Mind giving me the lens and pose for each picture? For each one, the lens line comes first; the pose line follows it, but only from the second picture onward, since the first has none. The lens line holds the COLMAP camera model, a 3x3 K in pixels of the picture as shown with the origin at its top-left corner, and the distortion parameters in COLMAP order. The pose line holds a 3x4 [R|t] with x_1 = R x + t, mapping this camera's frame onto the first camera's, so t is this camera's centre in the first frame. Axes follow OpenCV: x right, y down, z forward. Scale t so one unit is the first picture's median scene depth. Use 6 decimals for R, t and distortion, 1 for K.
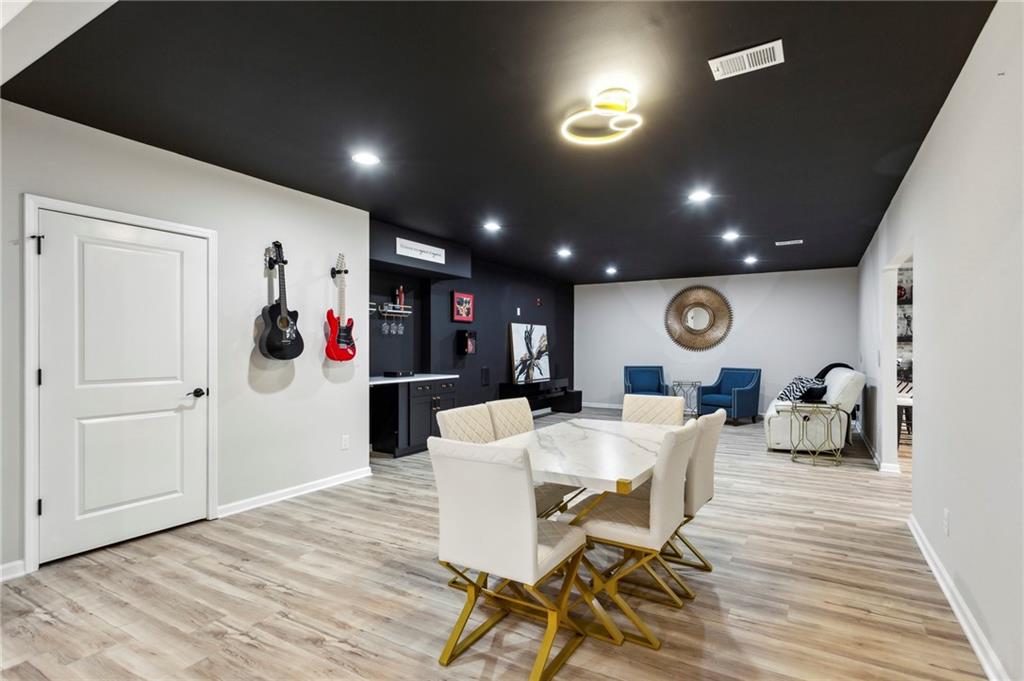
lens RADIAL K [[490.8, 0, 507.5], [0, 490.8, 351.9], [0, 0, 1]] dist [0.002841, 0.004019]
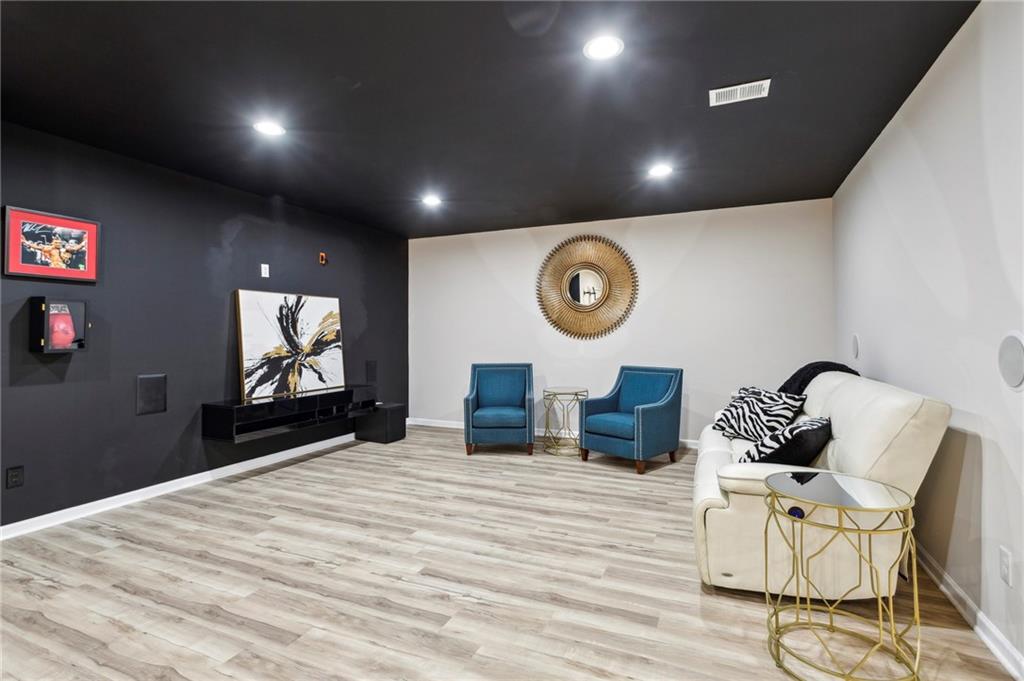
lens RADIAL K [[490.8, 0, 492.3], [0, 490.8, 323.5], [0, 0, 1]] dist [0.002841, 0.004019]
pose [[0.994393, -0.004168, 0.105666, 0.270478], [0.007551, 0.999471, -0.031635, -0.003436], [-0.105478, 0.032255, 0.993898, 0.521063]]
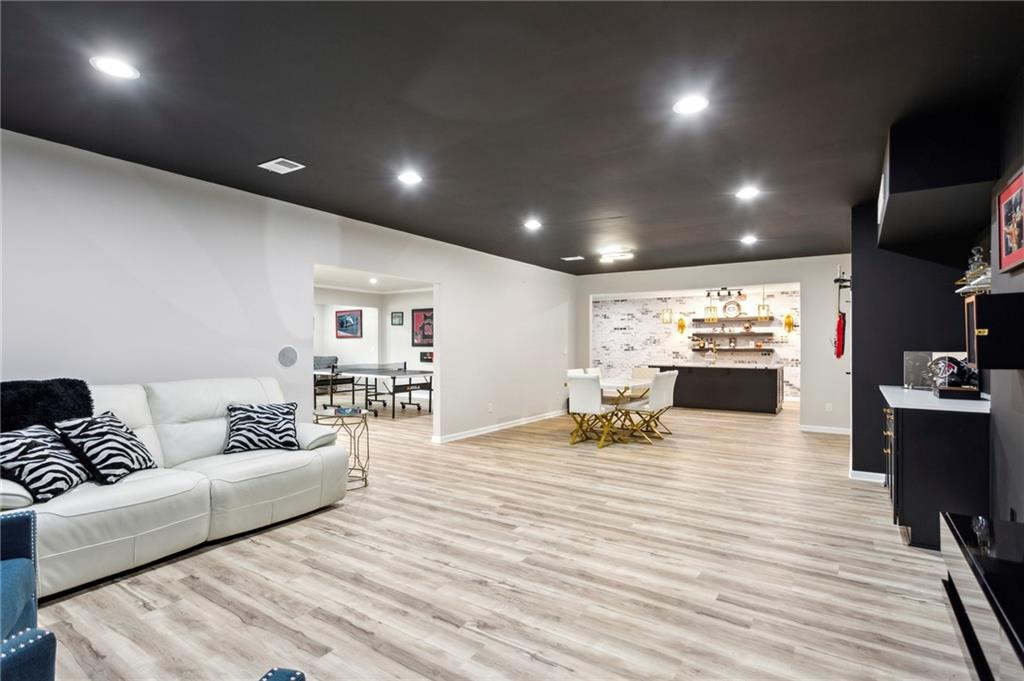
lens RADIAL K [[490.8, 0, 514.6], [0, 490.8, 346.9], [0, 0, 1]] dist [0.002841, 0.004019]
pose [[-0.999367, -0.003862, 0.035361, 0.241080], [-0.003442, 0.999923, 0.011920, -0.012699], [-0.035404, 0.011791, -0.999304, 1.358032]]
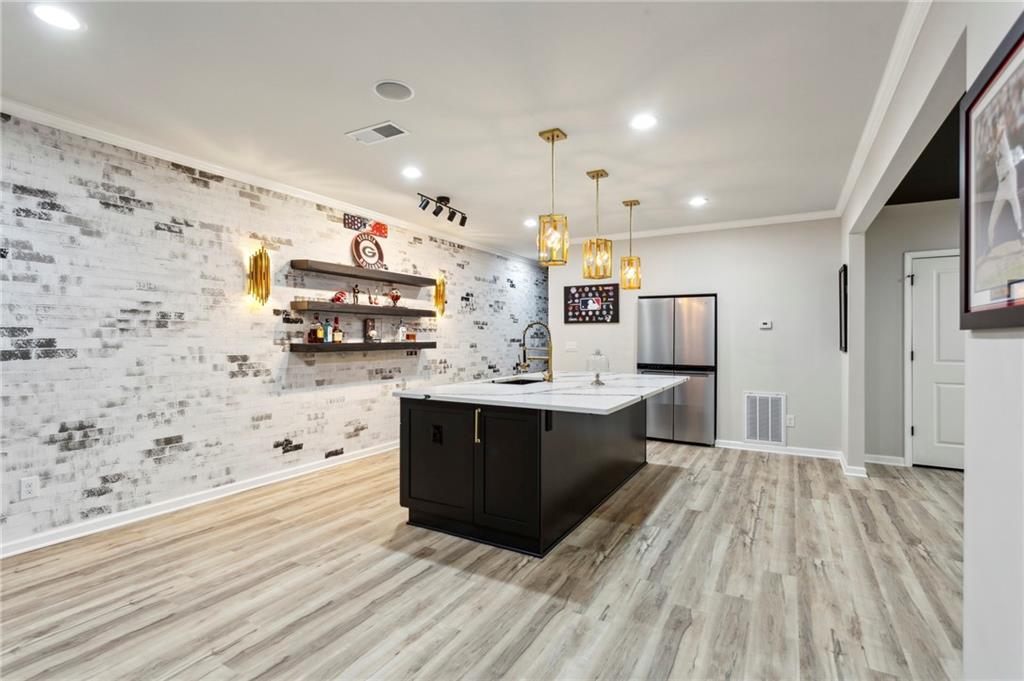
lens RADIAL K [[490.8, 0, 513.7], [0, 490.8, 333.7], [0, 0, 1]] dist [0.002841, 0.004019]
pose [[0.038554, -0.009065, -0.999215, 0.289779], [-0.011151, 0.999893, -0.009502, 0.001681], [0.999194, 0.011509, 0.038448, -0.185758]]
